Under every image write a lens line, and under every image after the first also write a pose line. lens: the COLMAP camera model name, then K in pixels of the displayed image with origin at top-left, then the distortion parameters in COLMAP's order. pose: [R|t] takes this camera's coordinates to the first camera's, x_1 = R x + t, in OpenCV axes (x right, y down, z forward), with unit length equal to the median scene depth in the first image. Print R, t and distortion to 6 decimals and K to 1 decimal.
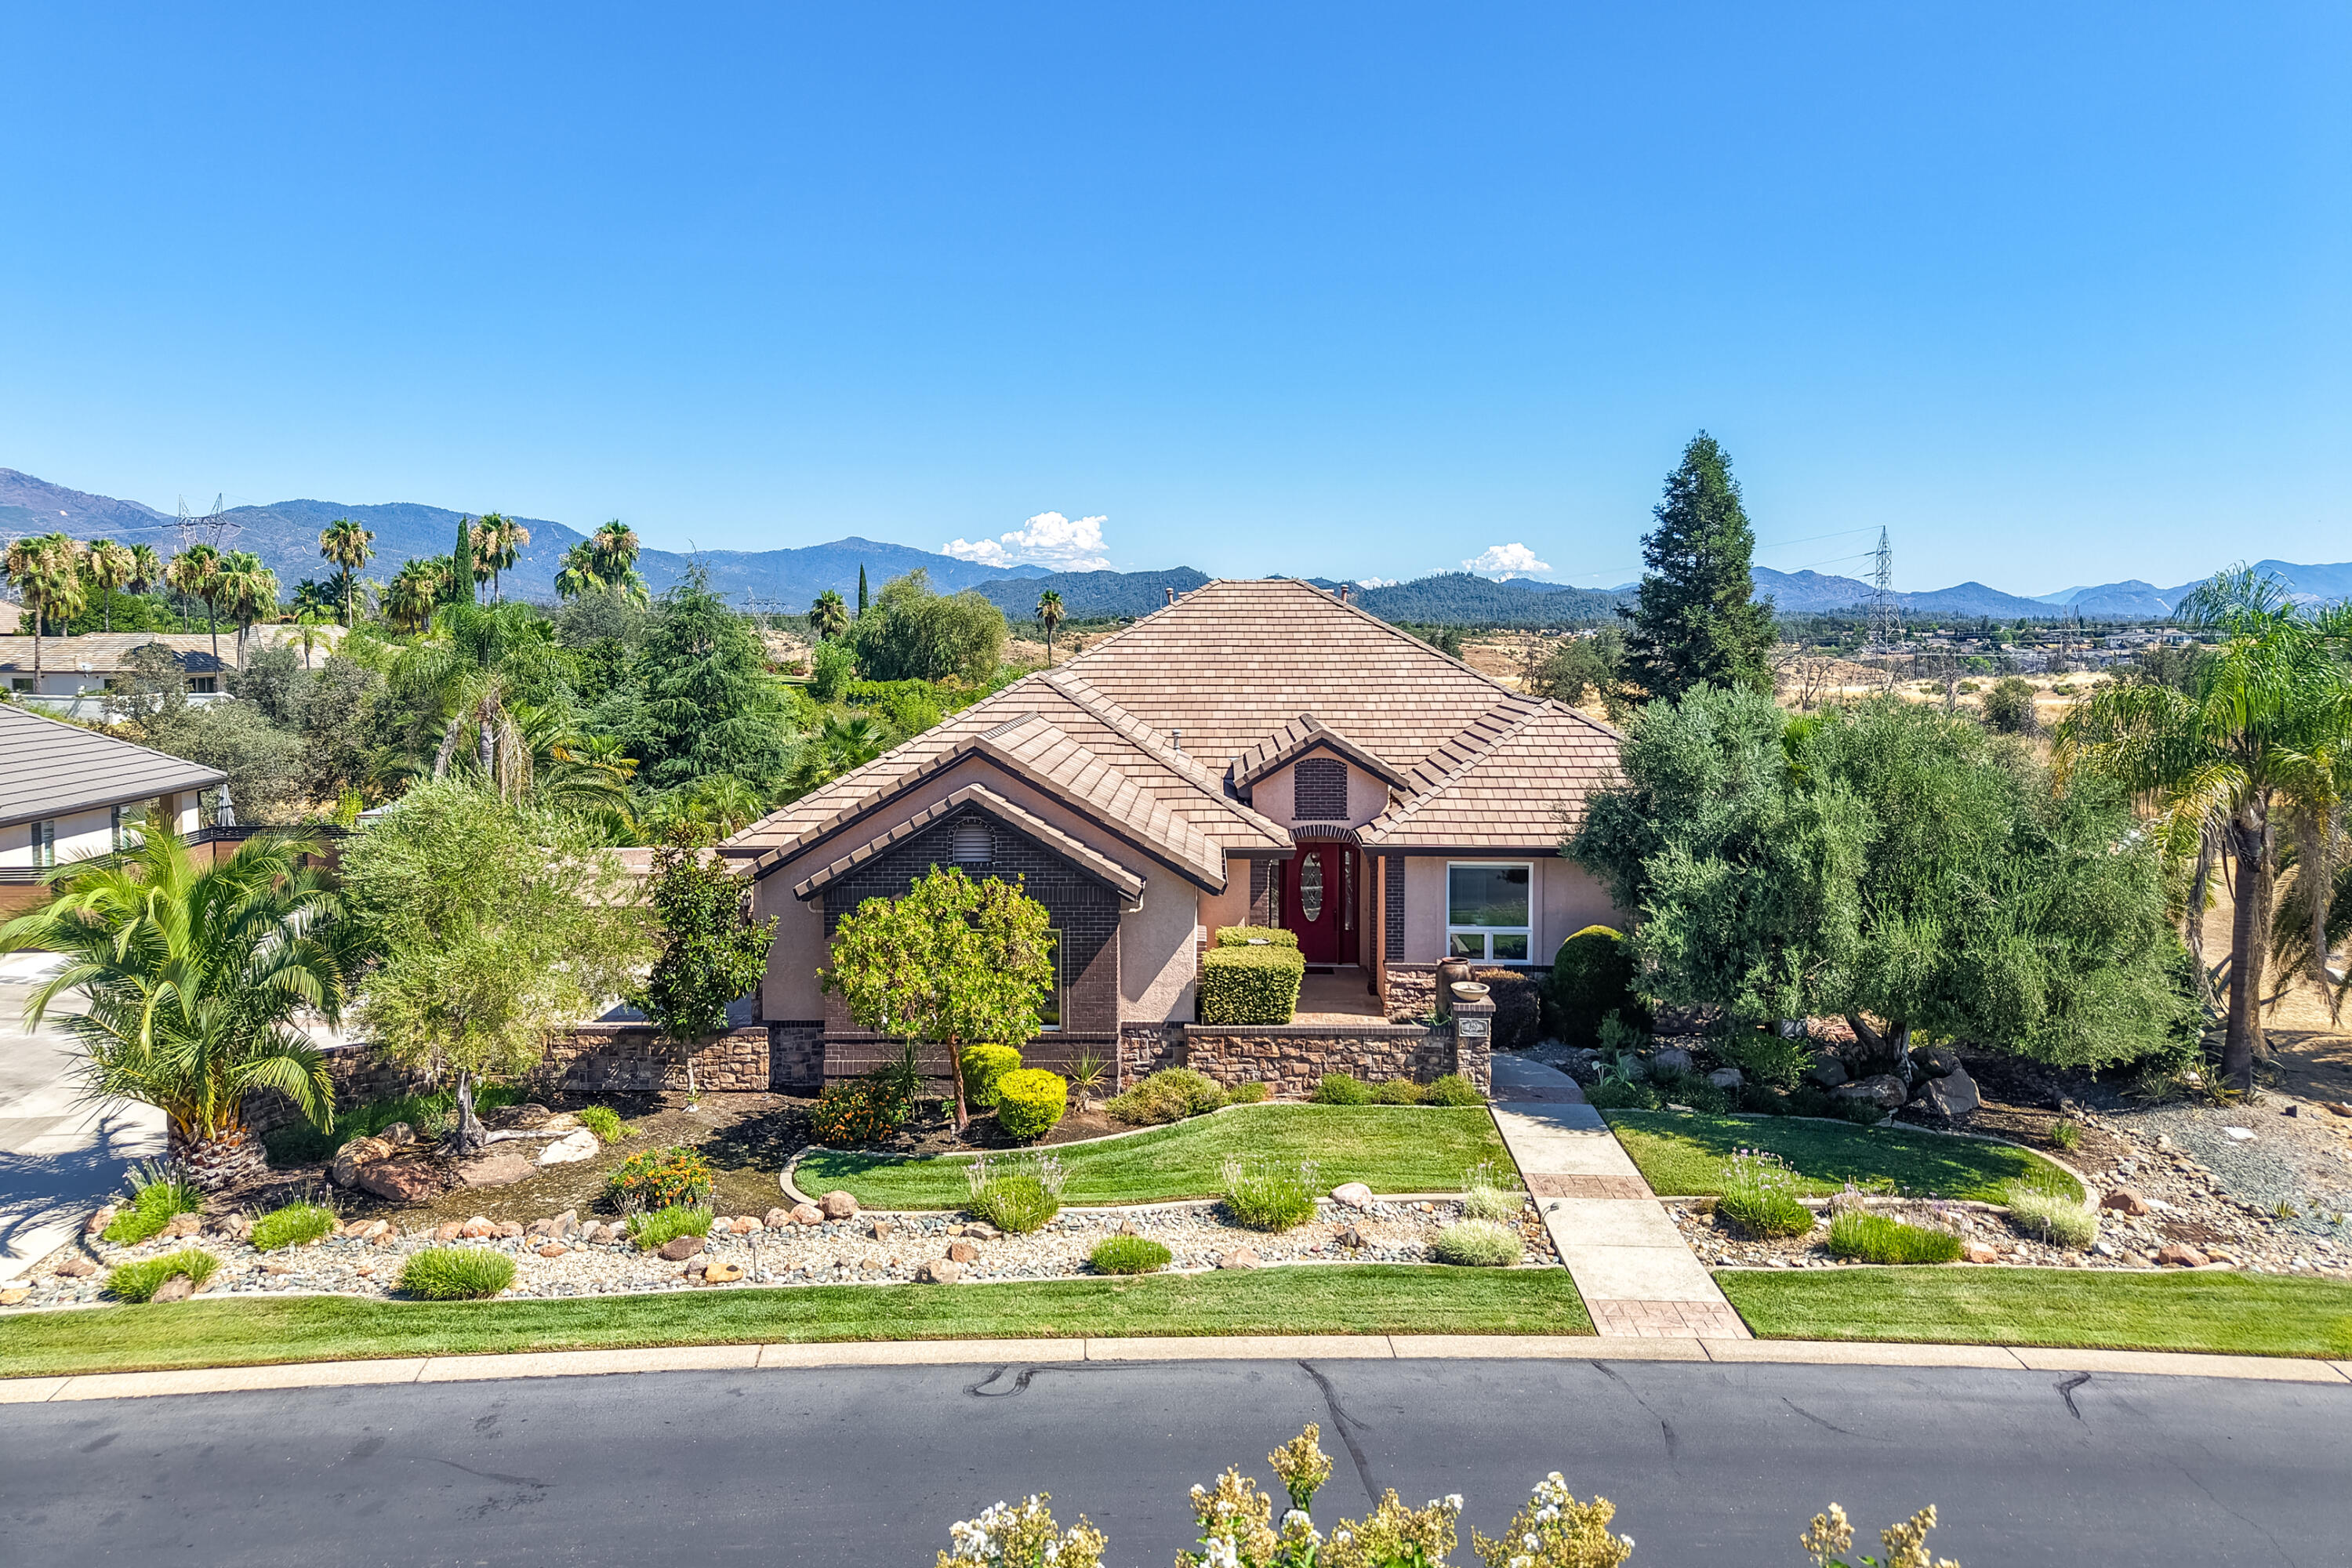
lens RADIAL K [[1560.5, 0, 1162.2], [0, 1560.5, 817.1], [0, 0, 1]] dist [0.013583, 0.002283]
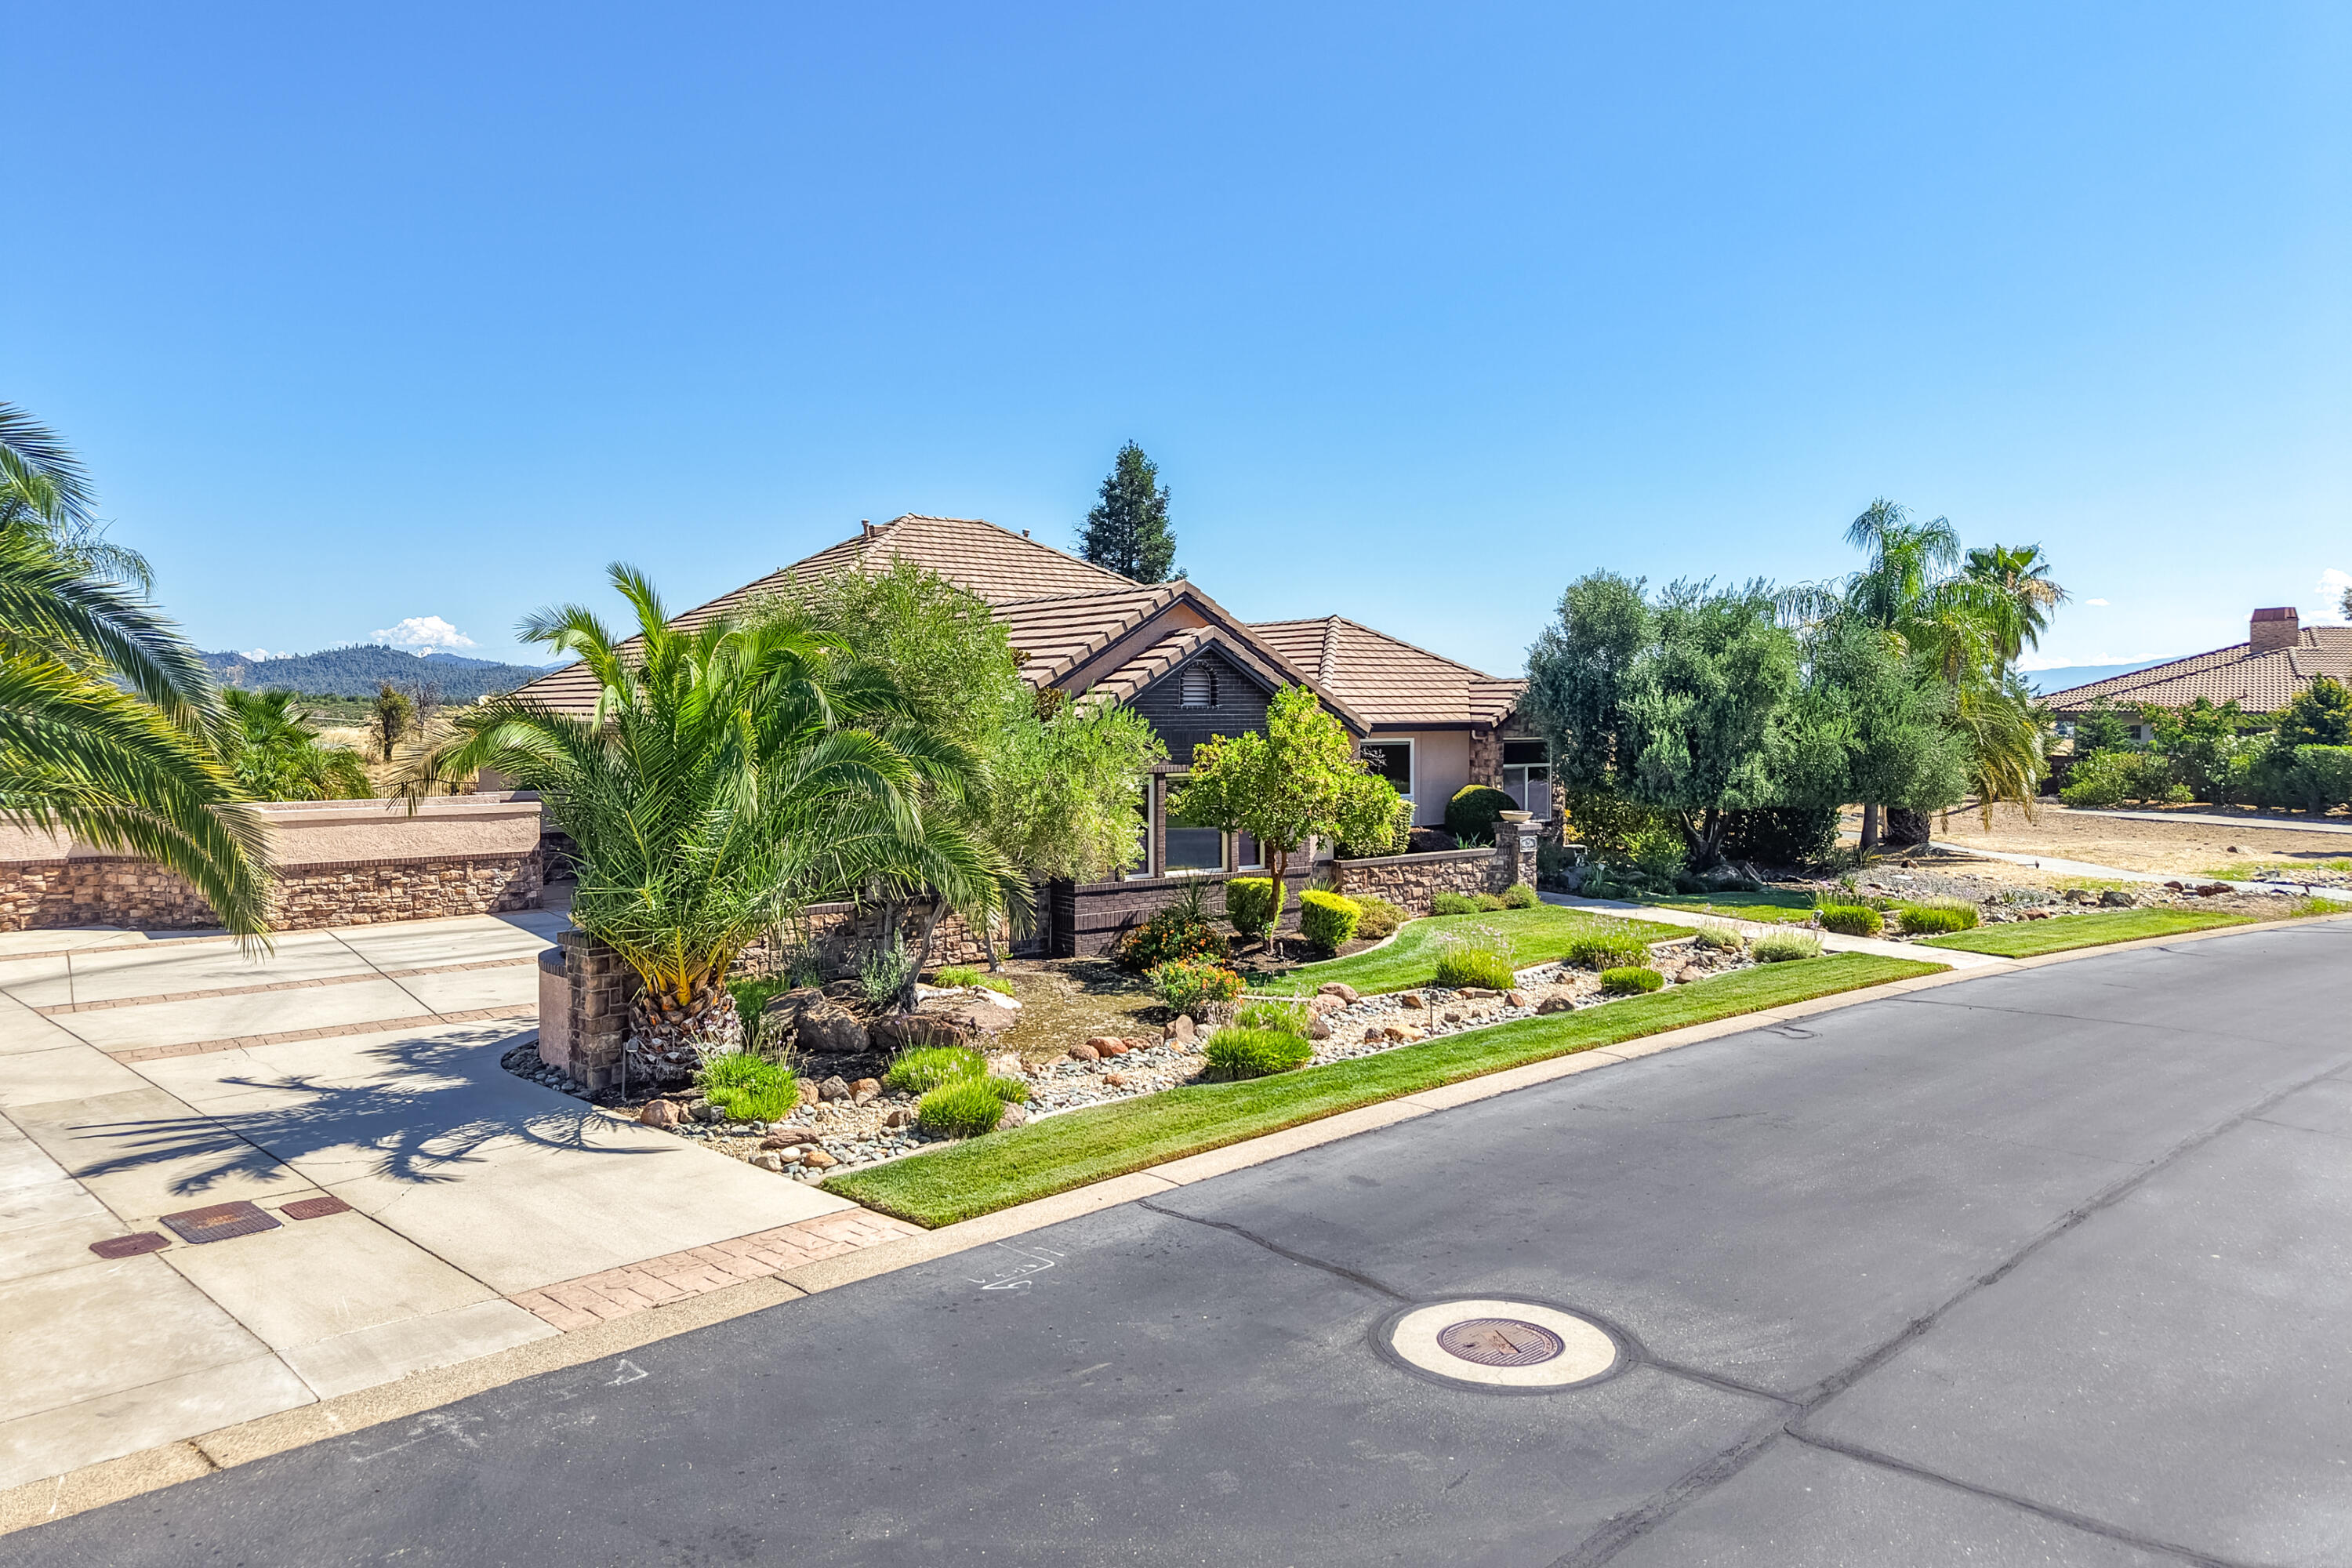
lens RADIAL K [[1549.0, 0, 1186.7], [0, 1549.0, 776.6], [0, 0, 1]] dist [0.062696, -0.079217]
pose [[0.794793, -0.027660, 0.606250, -0.714252], [0.072926, 0.996075, -0.050160, 0.122559], [-0.602483, 0.084078, 0.793691, 0.211506]]
